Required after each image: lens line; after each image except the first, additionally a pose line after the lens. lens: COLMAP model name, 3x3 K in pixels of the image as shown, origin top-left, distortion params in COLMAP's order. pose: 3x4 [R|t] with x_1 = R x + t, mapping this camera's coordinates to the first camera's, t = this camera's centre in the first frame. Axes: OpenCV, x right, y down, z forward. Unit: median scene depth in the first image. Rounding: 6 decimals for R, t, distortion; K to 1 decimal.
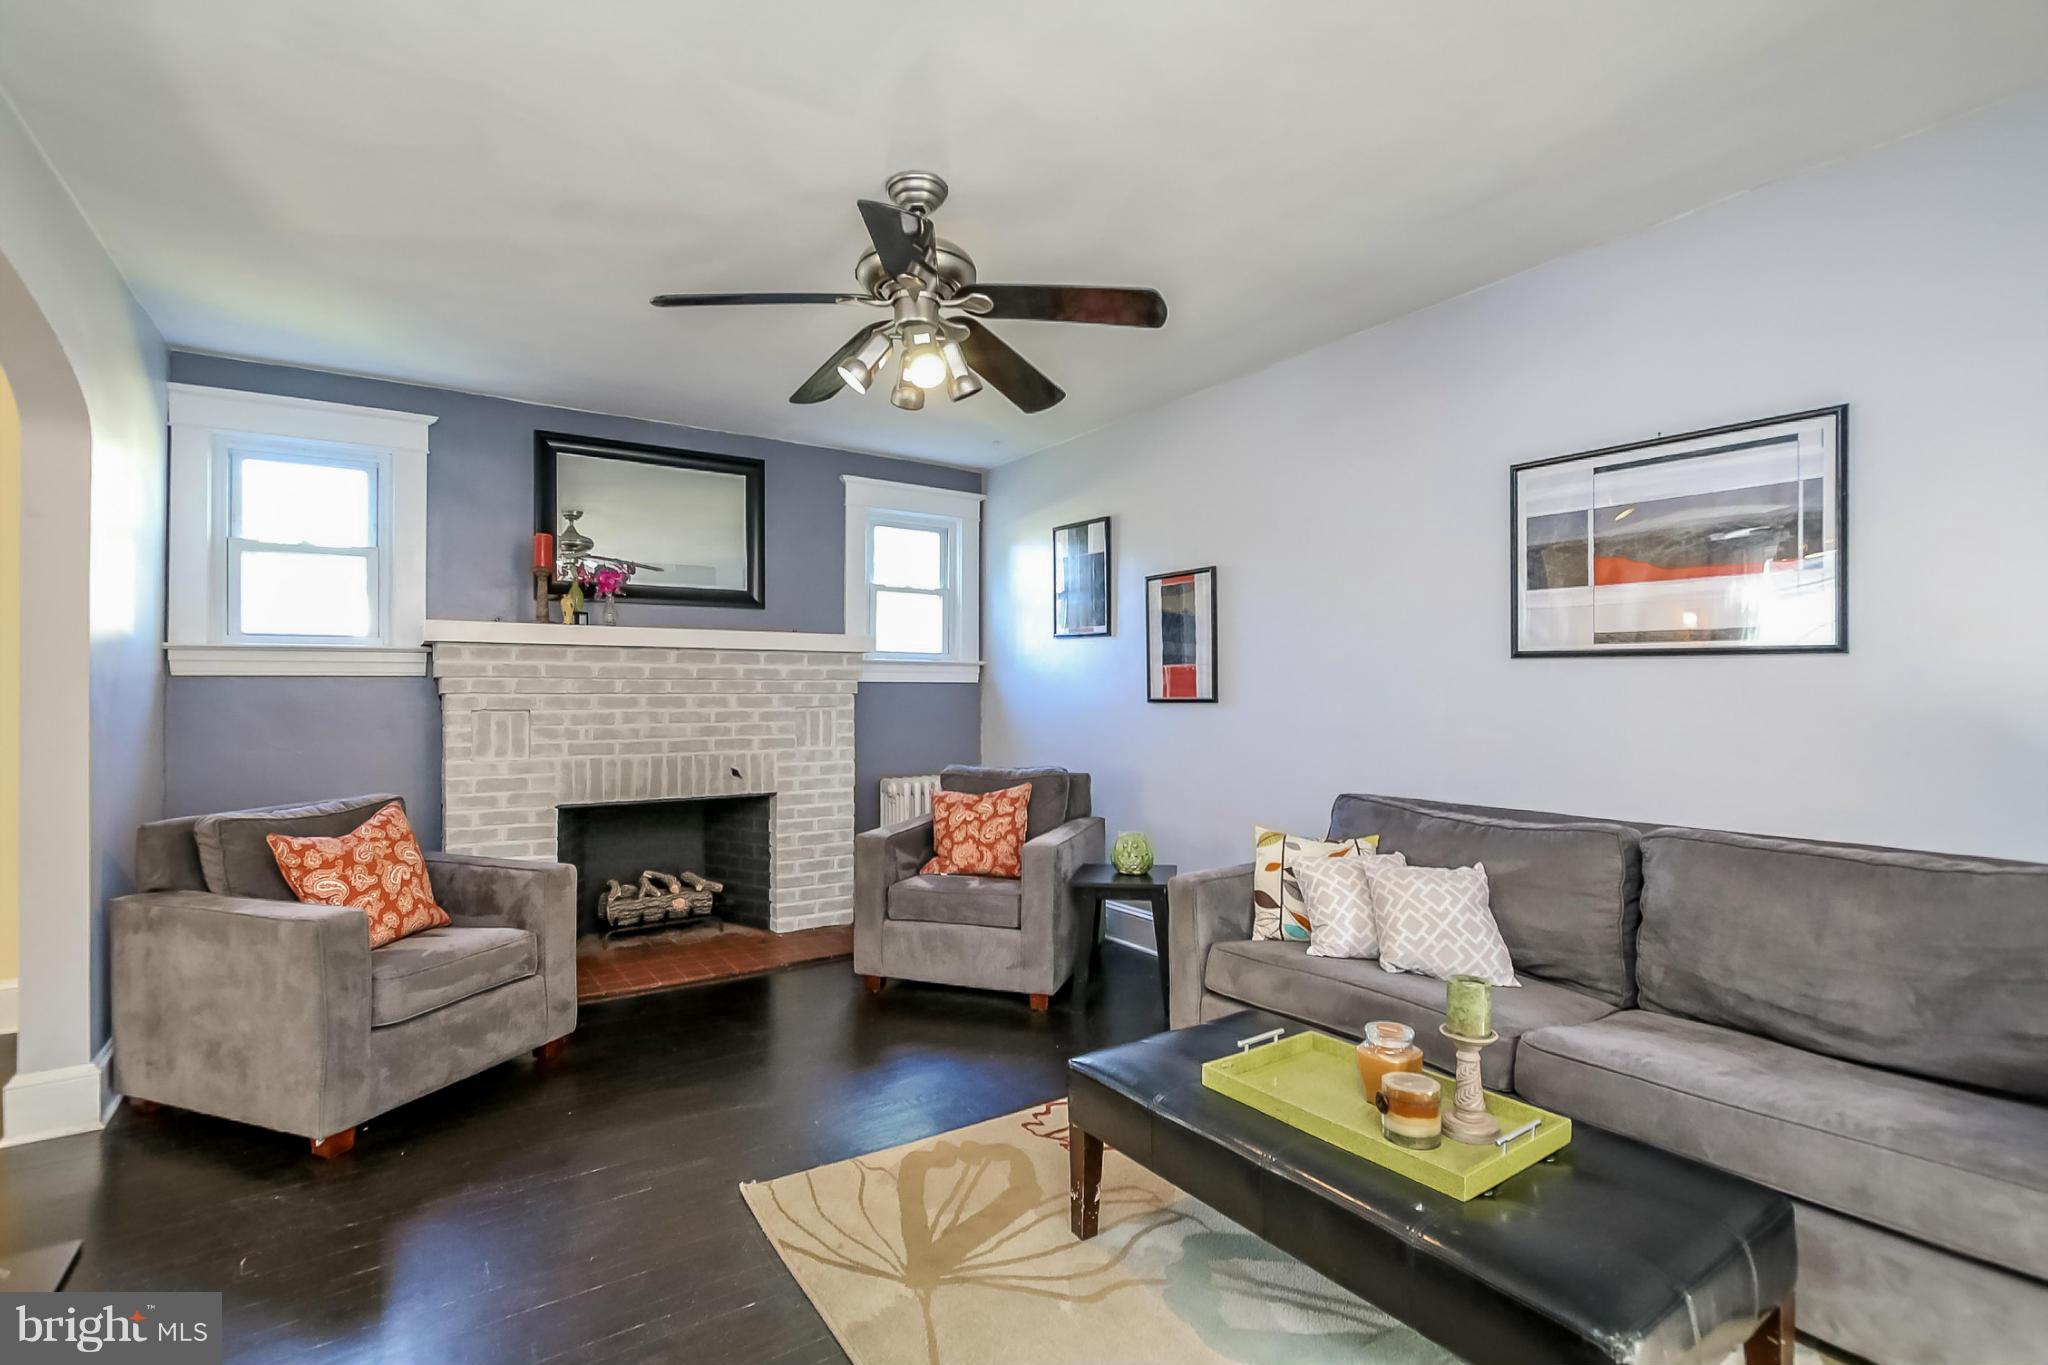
lens RADIAL K [[950.3, 0, 1028.0], [0, 950.3, 686.5], [0, 0, 1]] dist [-0.020874, 0.000160]
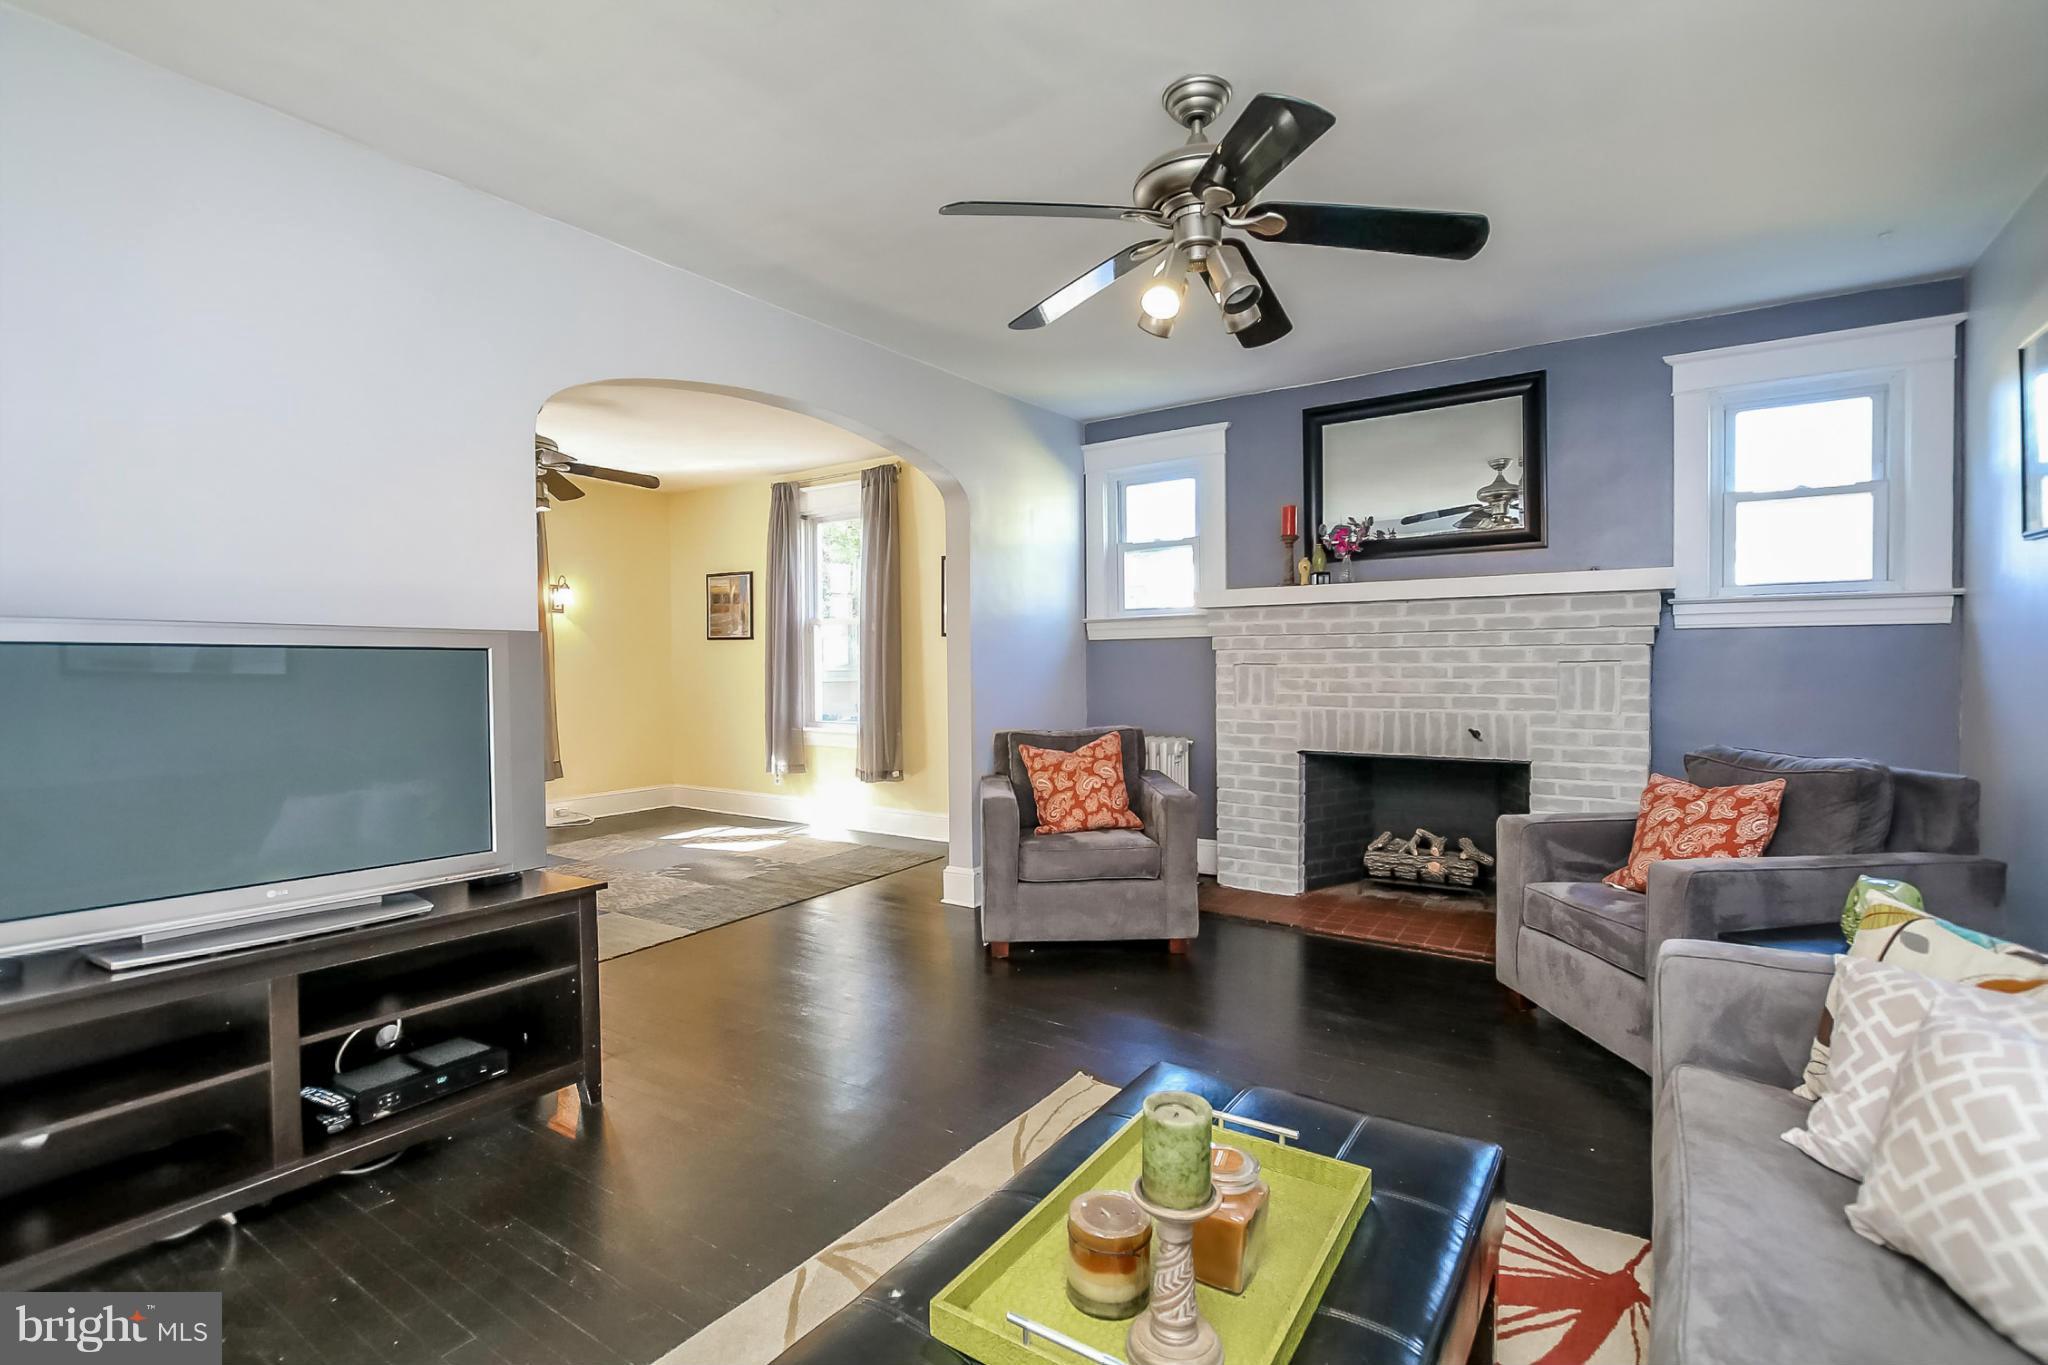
lens RADIAL K [[958.0, 0, 1024.4], [0, 958.0, 676.6], [0, 0, 1]] dist [-0.001139, 0.001029]
pose [[0.364581, 0.013766, -0.931070, 0.411290], [0.016363, 0.999642, 0.021187, 0.010294], [0.931028, -0.022959, 0.364225, 0.288277]]
